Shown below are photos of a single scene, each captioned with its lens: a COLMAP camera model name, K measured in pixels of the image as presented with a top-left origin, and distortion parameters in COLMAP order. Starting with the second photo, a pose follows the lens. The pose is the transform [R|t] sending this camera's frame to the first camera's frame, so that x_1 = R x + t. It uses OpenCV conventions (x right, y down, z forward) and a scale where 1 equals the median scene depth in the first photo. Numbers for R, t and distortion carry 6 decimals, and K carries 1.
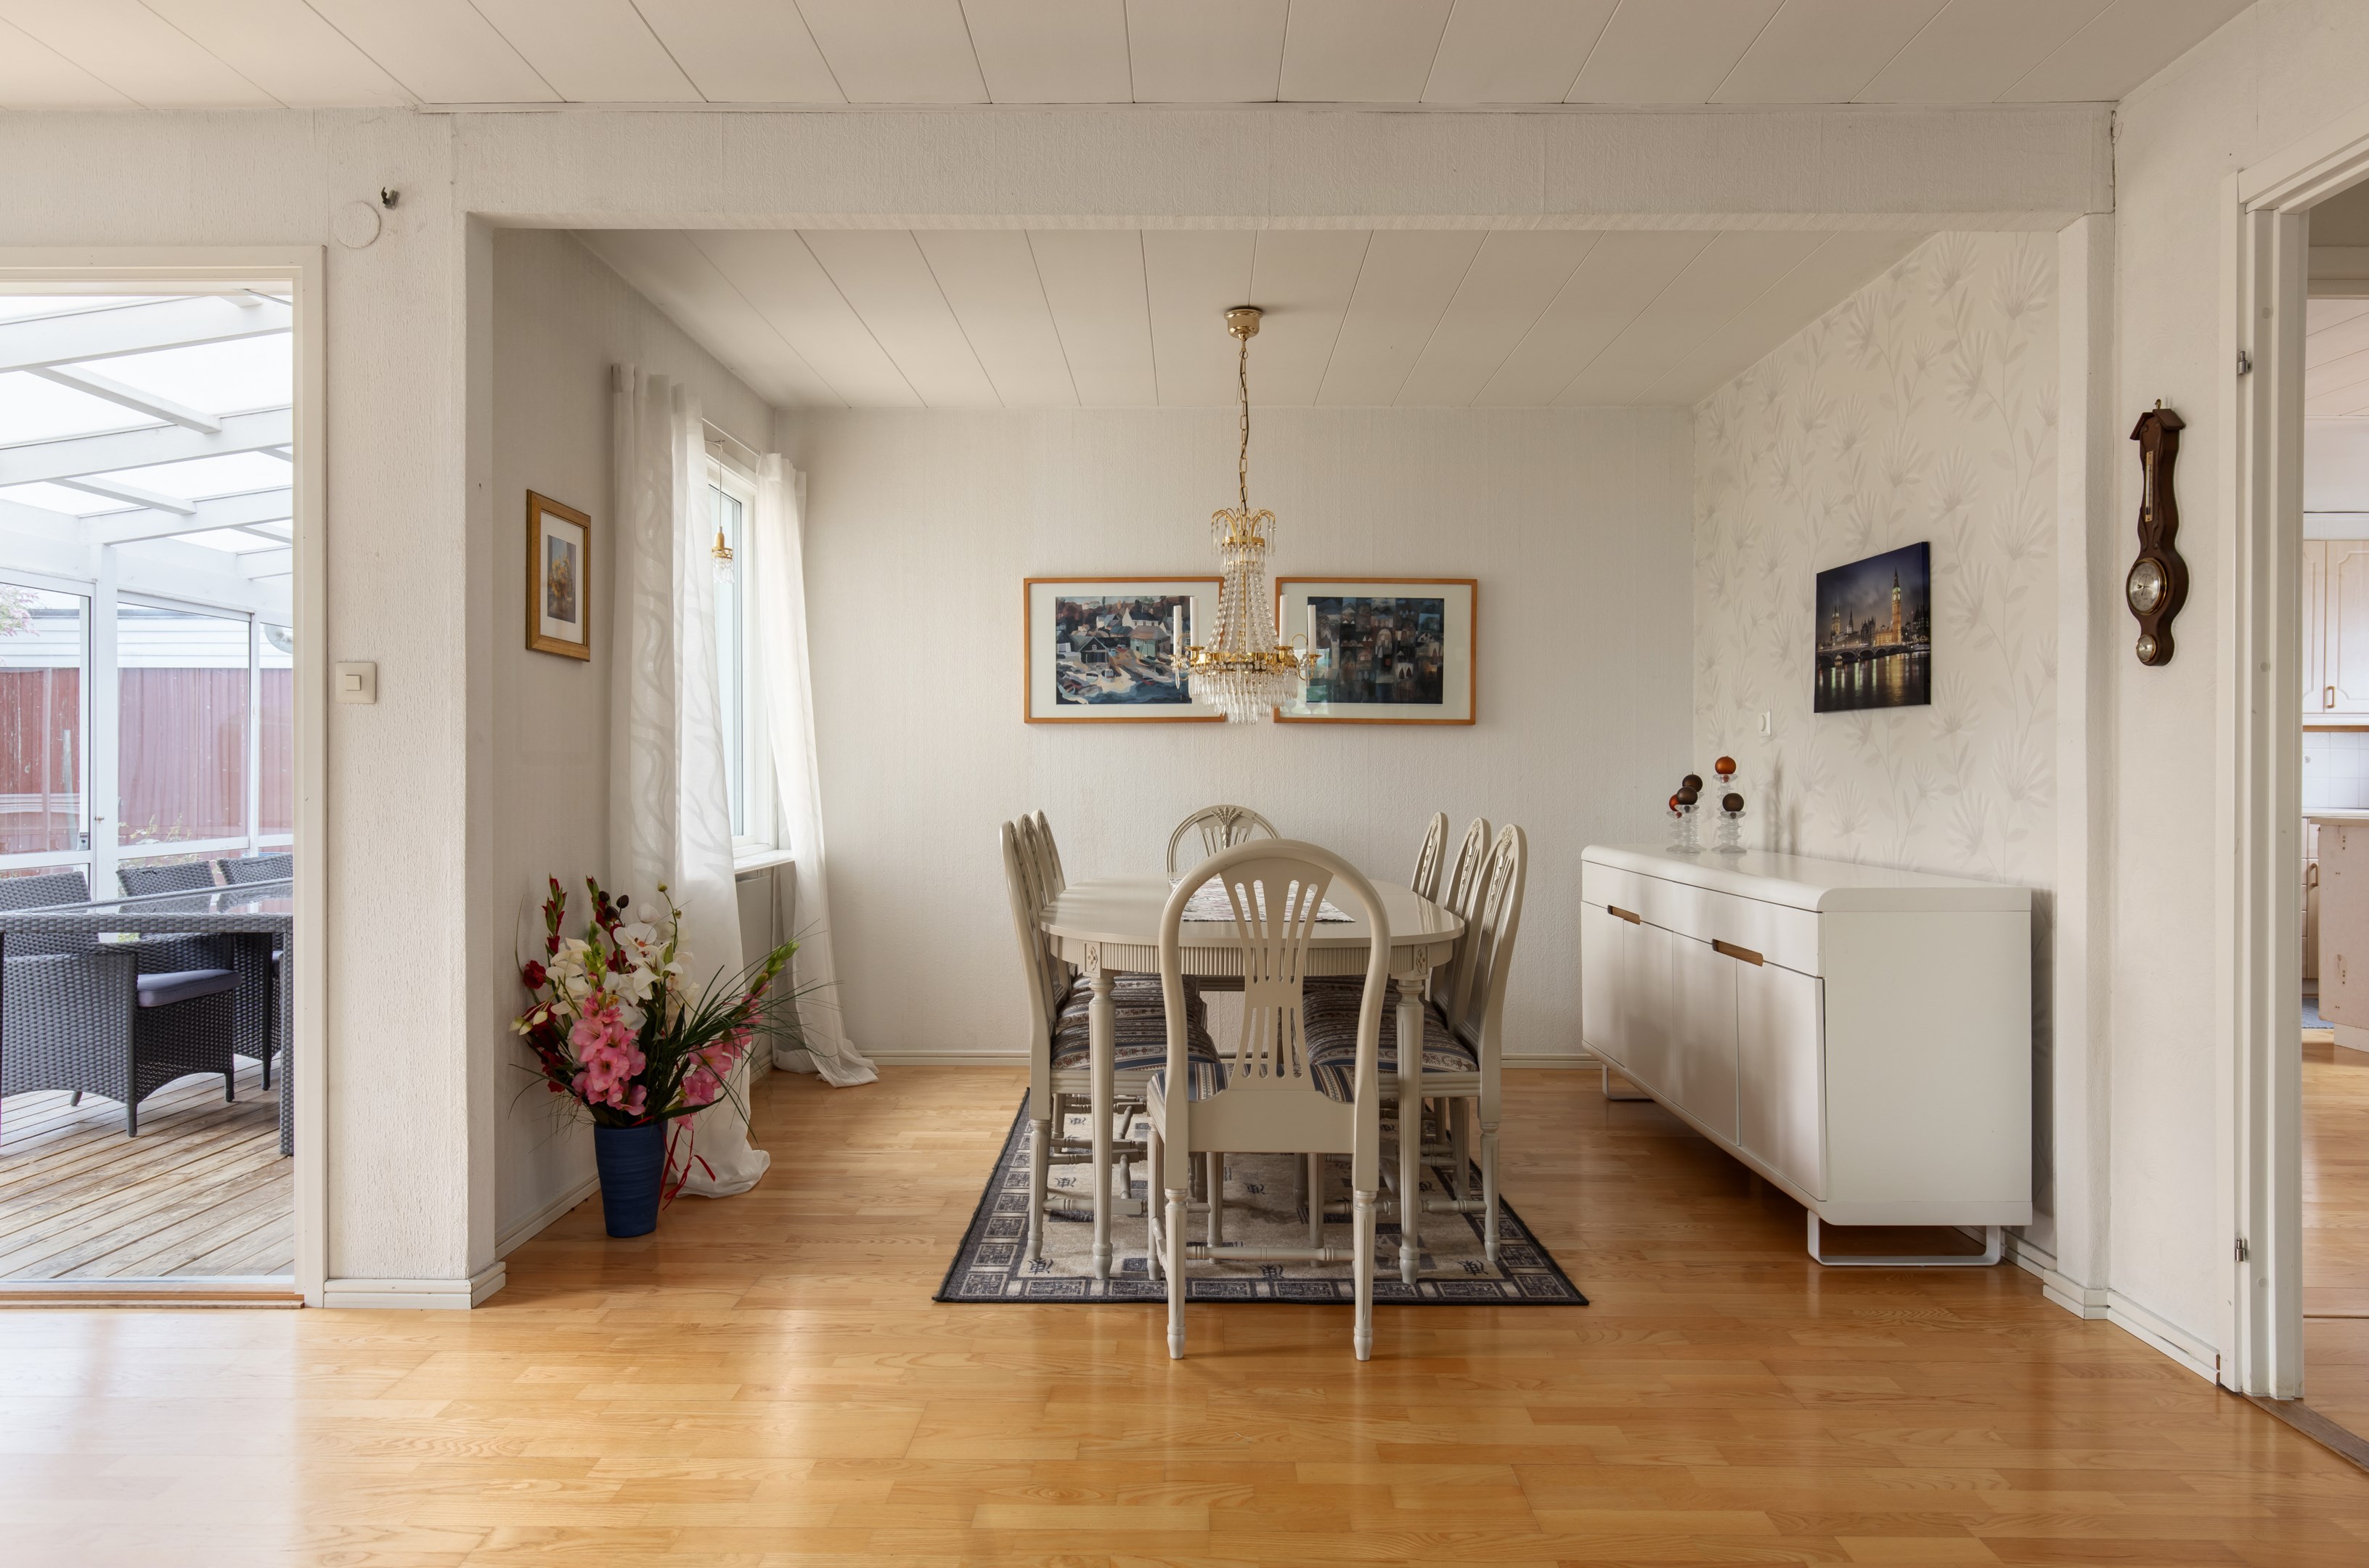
lens RADIAL K [[1421.5, 0, 1186.6], [0, 1421.5, 779.7], [0, 0, 1]] dist [0.002612, -0.000349]
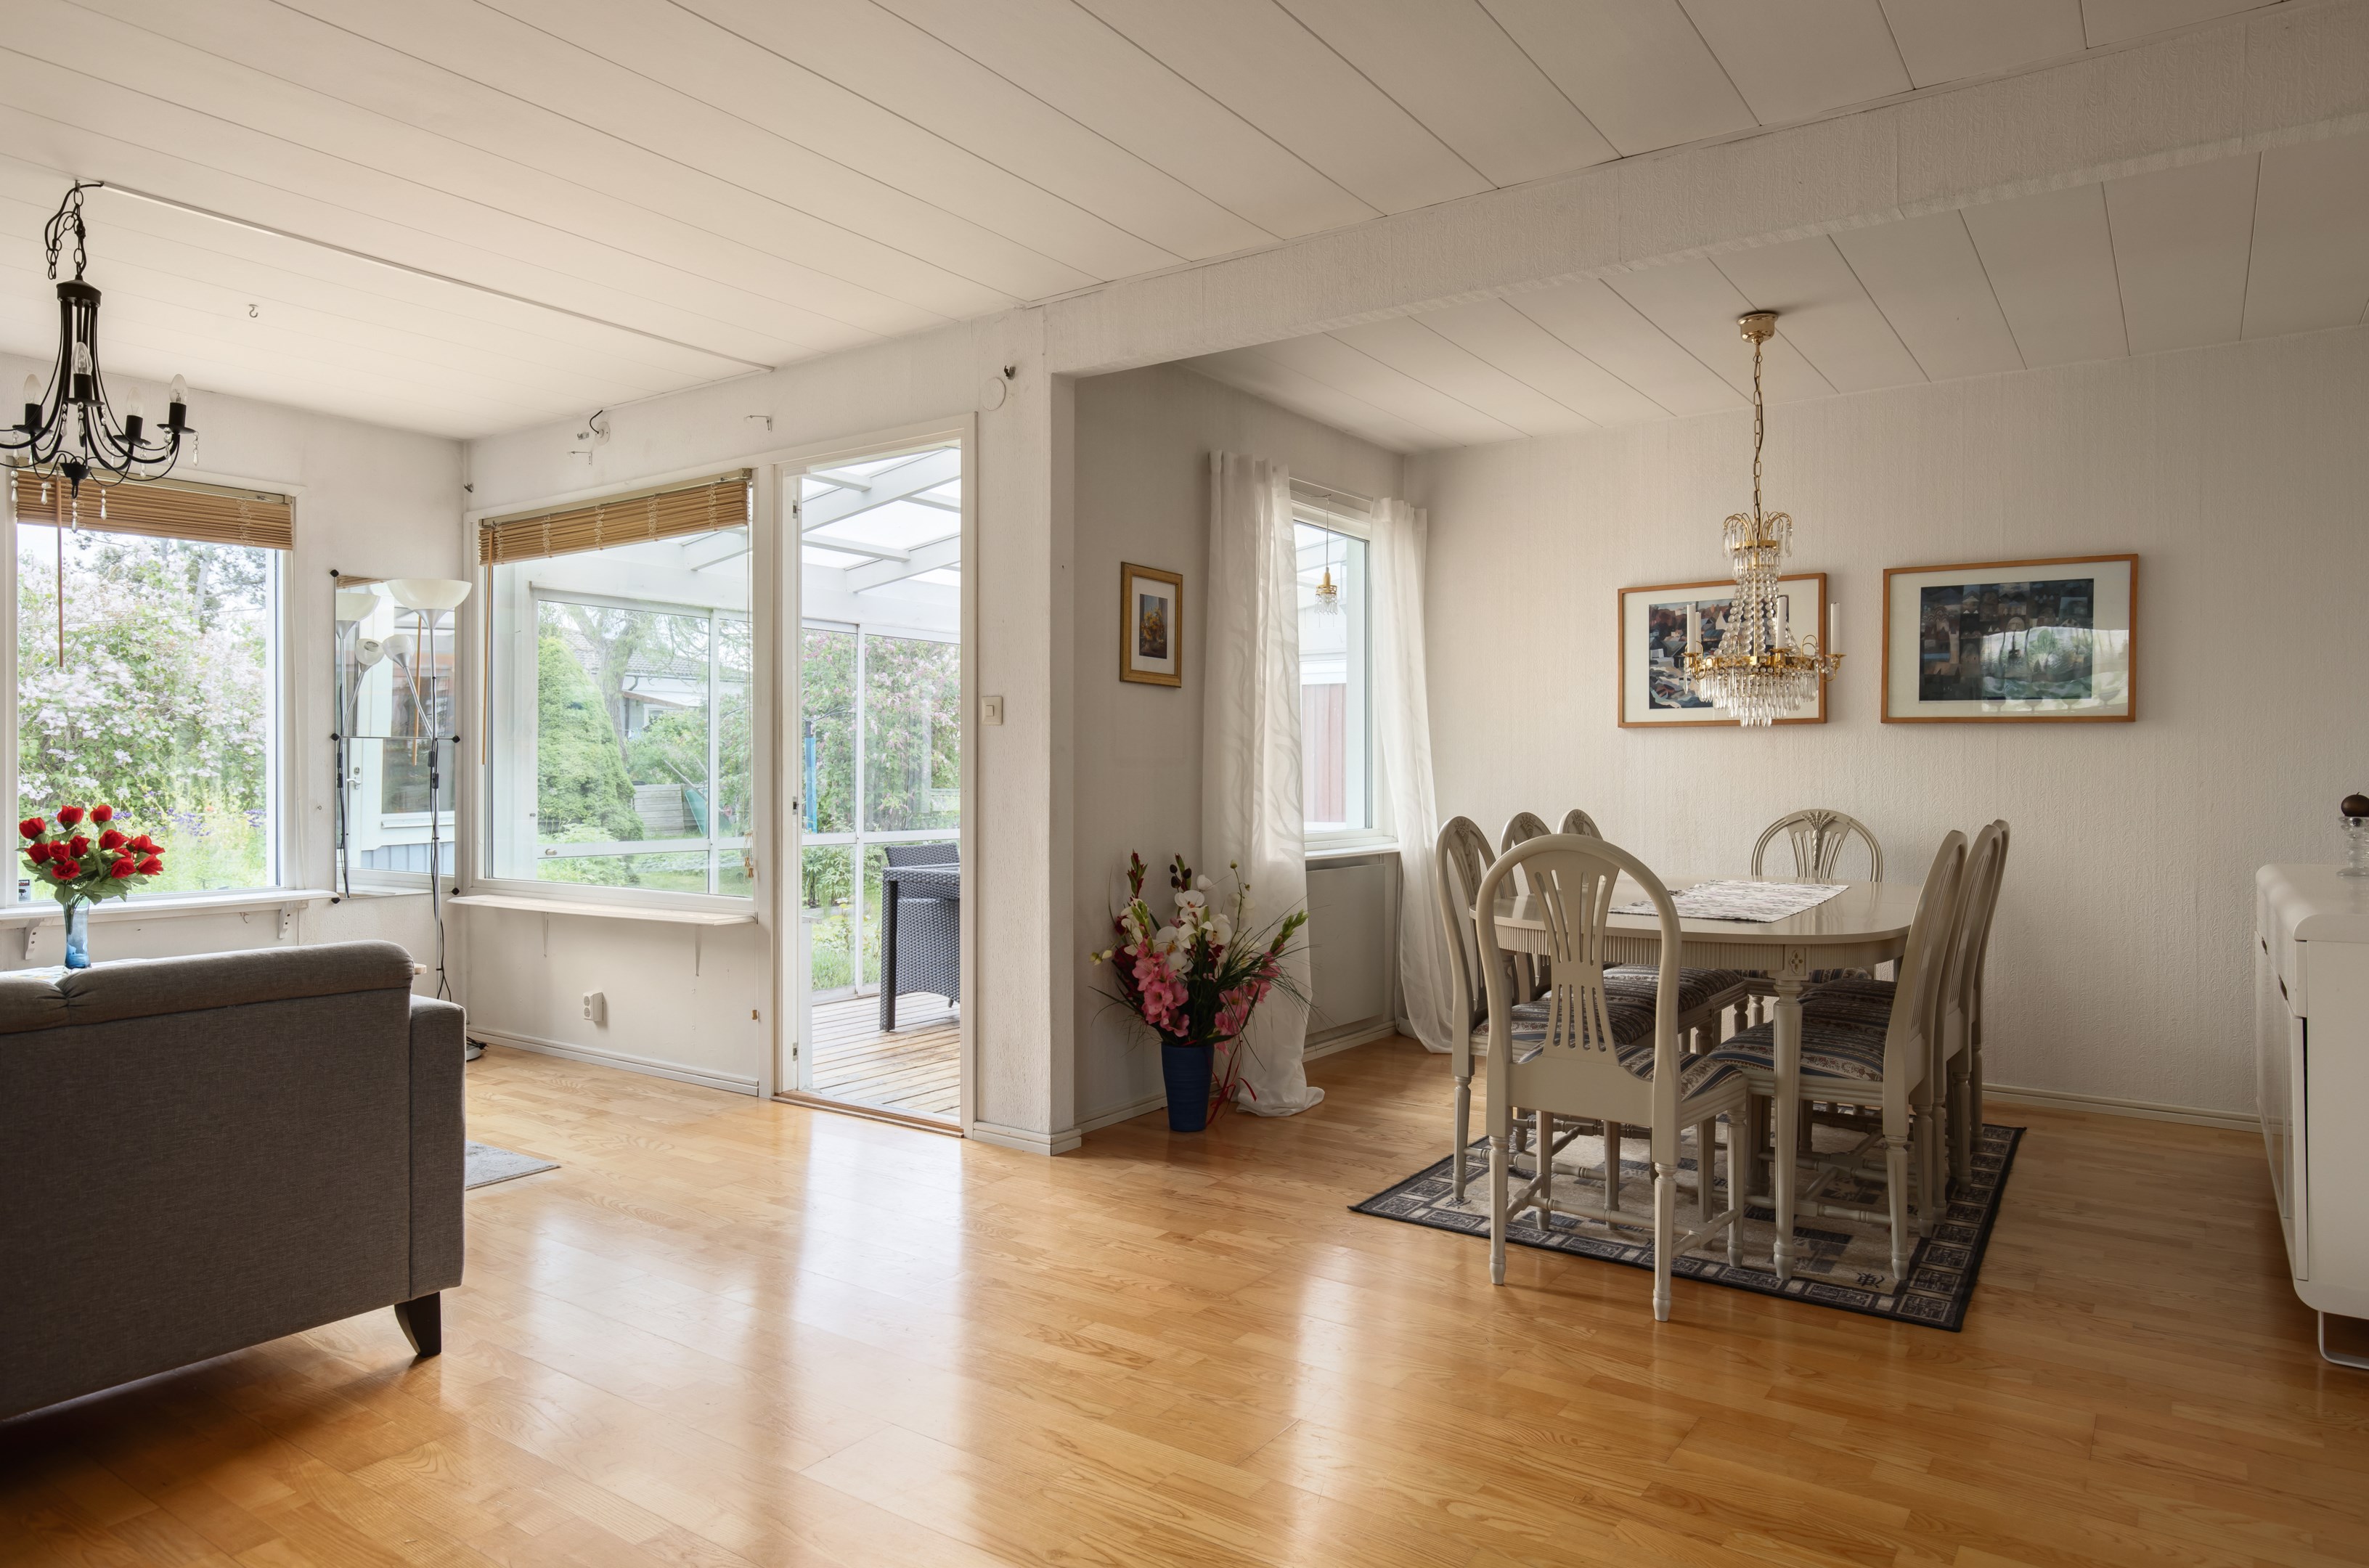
lens RADIAL K [[1443.8, 0, 1184.5], [0, 1443.8, 784.0], [0, 0, 1]] dist [-0.002024, -0.001458]
pose [[0.824227, 0.006939, -0.566217, 0.348275], [-0.006249, 0.999975, 0.003158, 0.000339], [0.566225, 0.000936, 0.824250, -0.082946]]
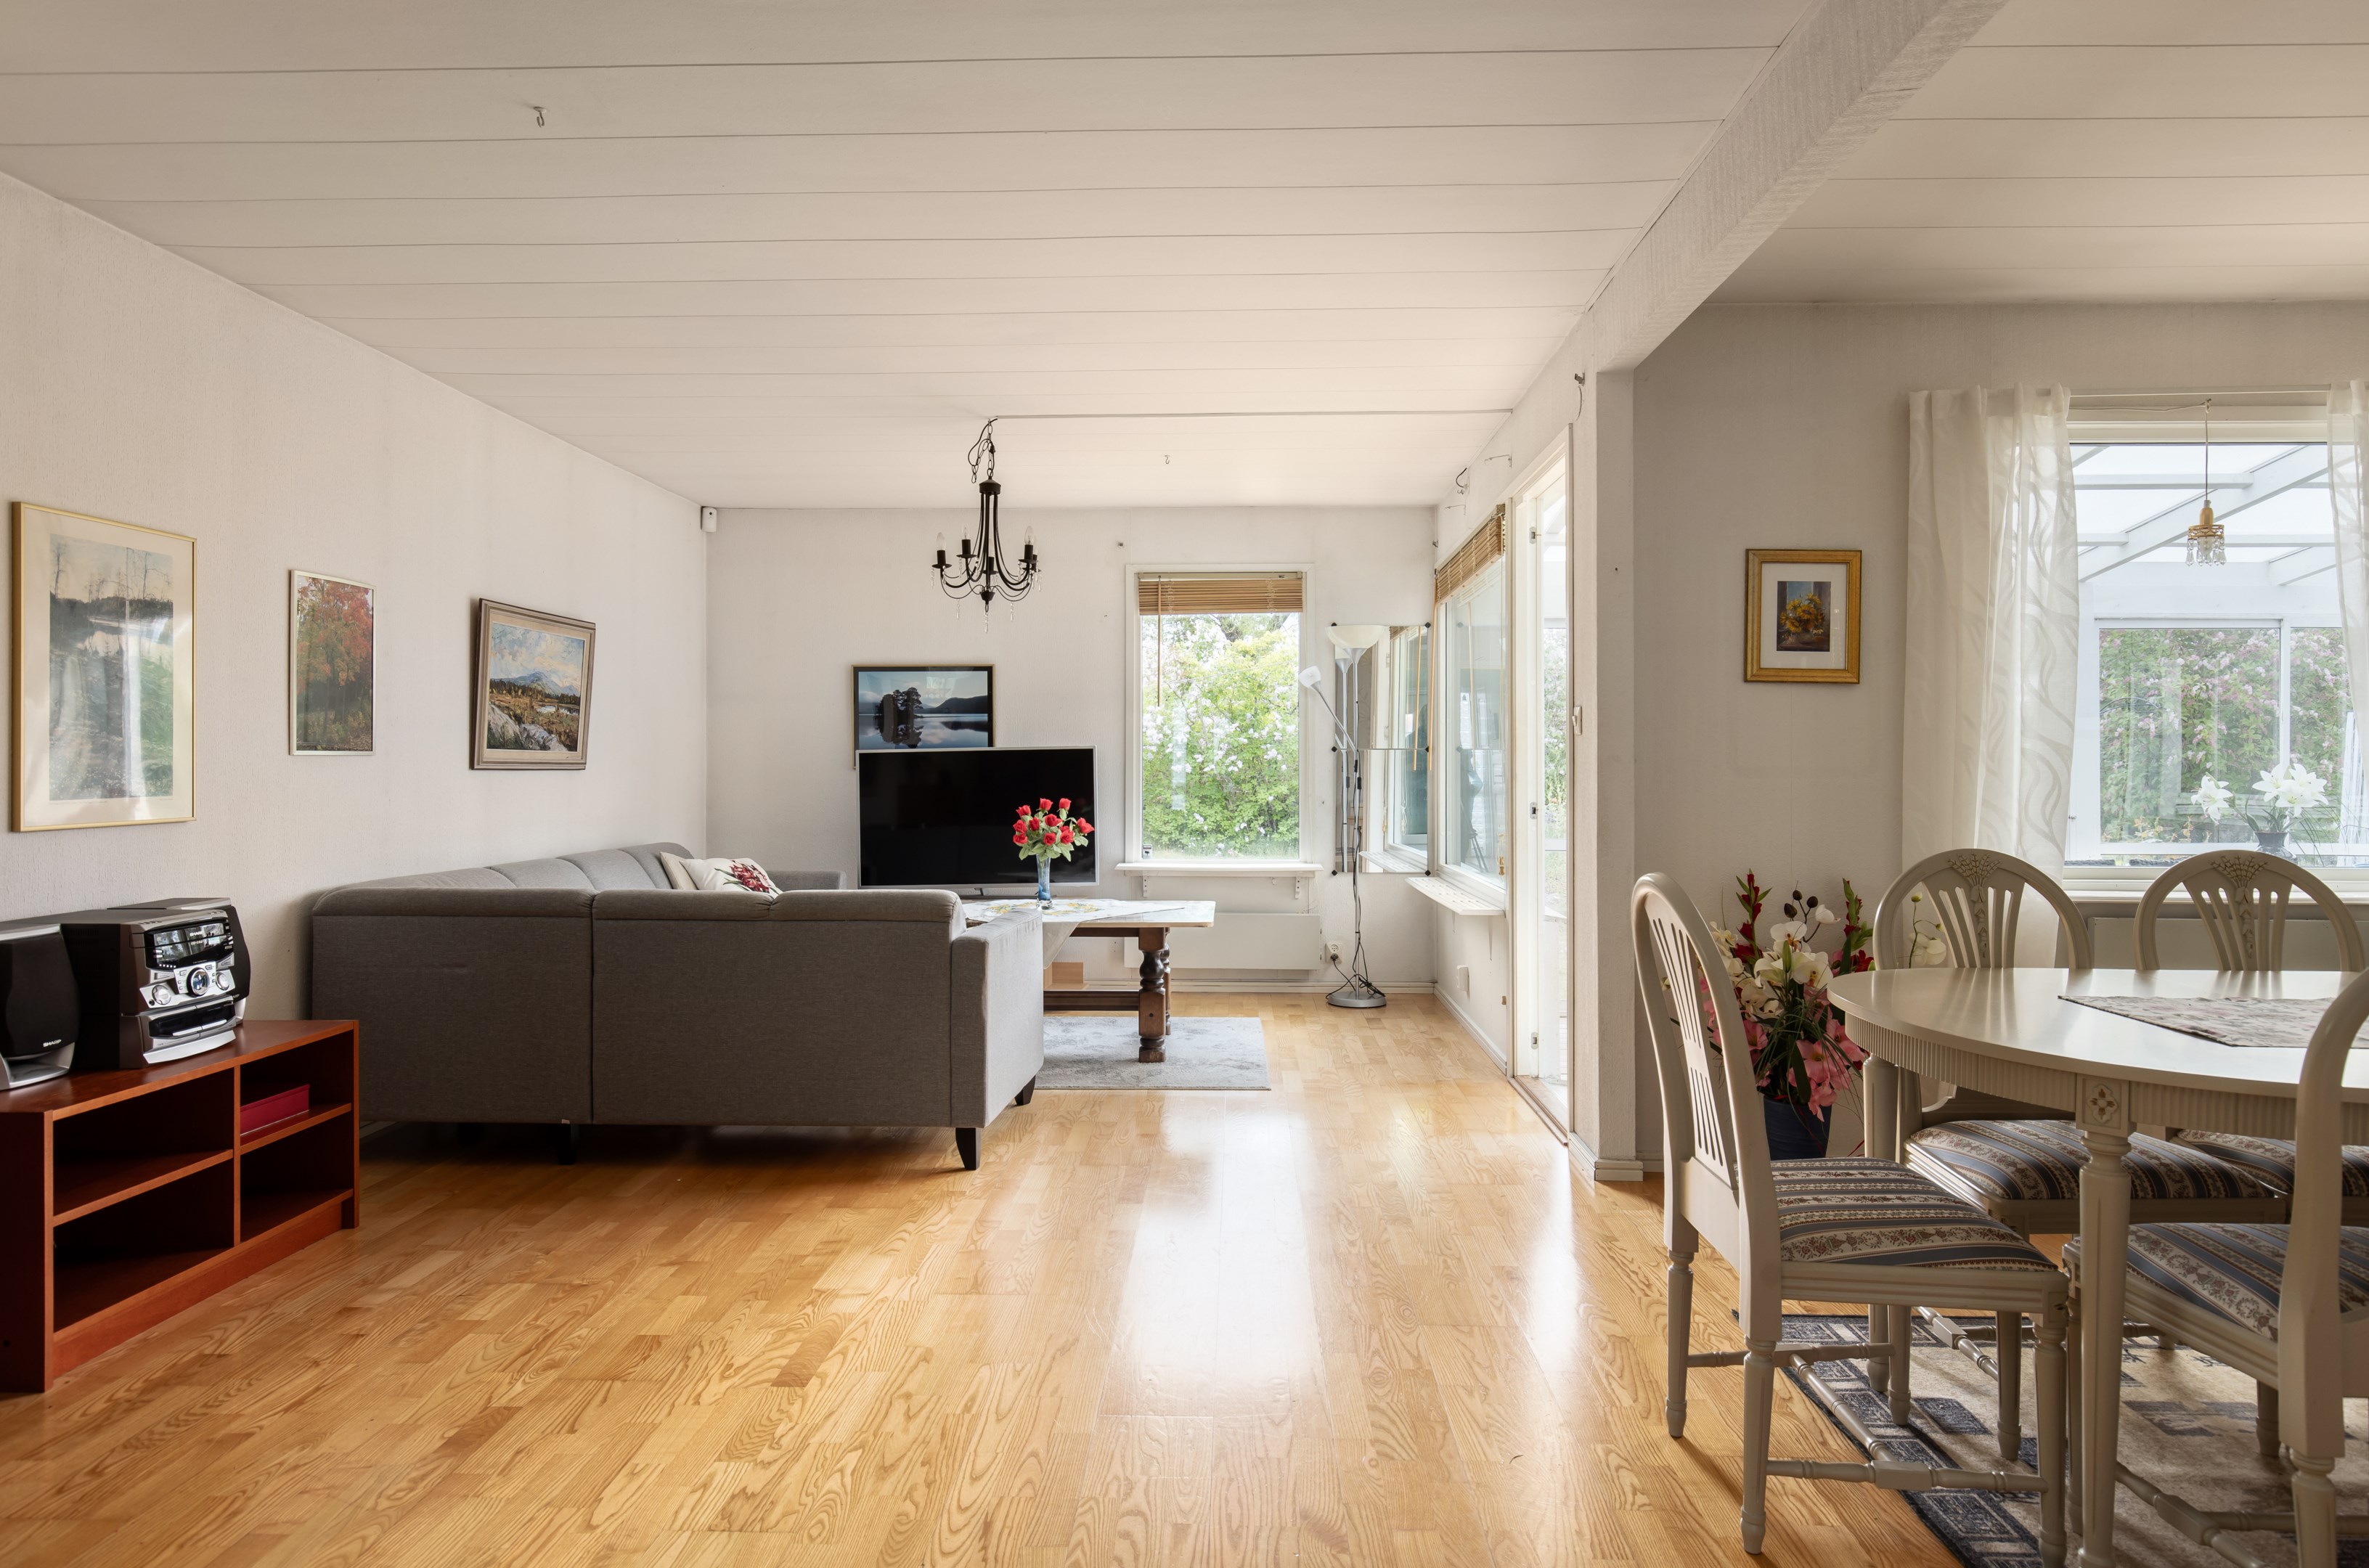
lens RADIAL K [[1398.9, 0, 1185.8], [0, 1398.9, 753.4], [0, 0, 1]] dist [0.000183, -0.000368]
pose [[-0.028893, -0.007886, -0.999551, 0.718825], [-0.008676, 0.999933, -0.007638, -0.017589], [0.999545, 0.008451, -0.028959, 0.551431]]
